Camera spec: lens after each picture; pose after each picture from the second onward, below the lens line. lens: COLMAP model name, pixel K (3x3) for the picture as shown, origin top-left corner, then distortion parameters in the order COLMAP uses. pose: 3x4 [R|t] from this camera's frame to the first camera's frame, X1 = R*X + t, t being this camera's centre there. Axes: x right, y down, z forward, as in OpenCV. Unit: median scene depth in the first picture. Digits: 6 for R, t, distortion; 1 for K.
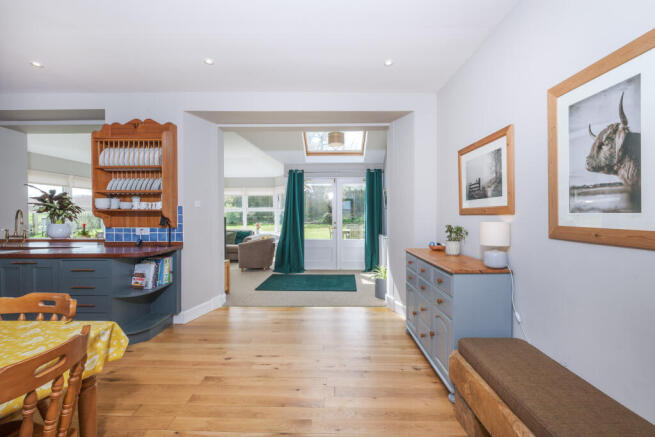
lens RADIAL K [[293.2, 0, 327.5], [0, 293.2, 218.5], [0, 0, 1]] dist [0.000815, 0.000090]
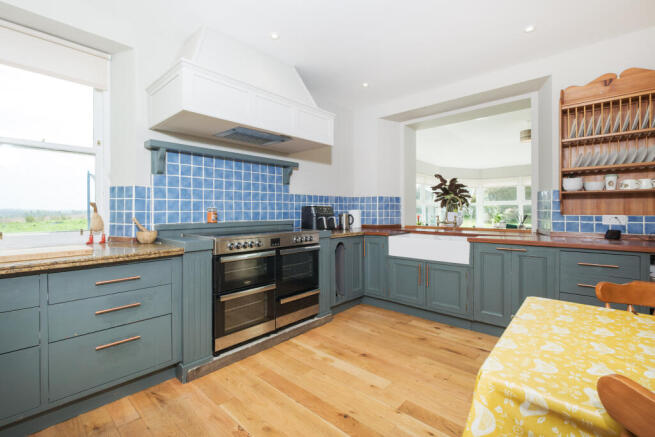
lens RADIAL K [[293.2, 0, 327.5], [0, 293.2, 218.5], [0, 0, 1]] dist [0.000815, 0.000090]
pose [[0.751532, 0.015472, -0.659515, -0.687547], [-0.016055, 0.999858, 0.005162, 0.047717], [0.659501, 0.006709, 0.751673, -0.057639]]
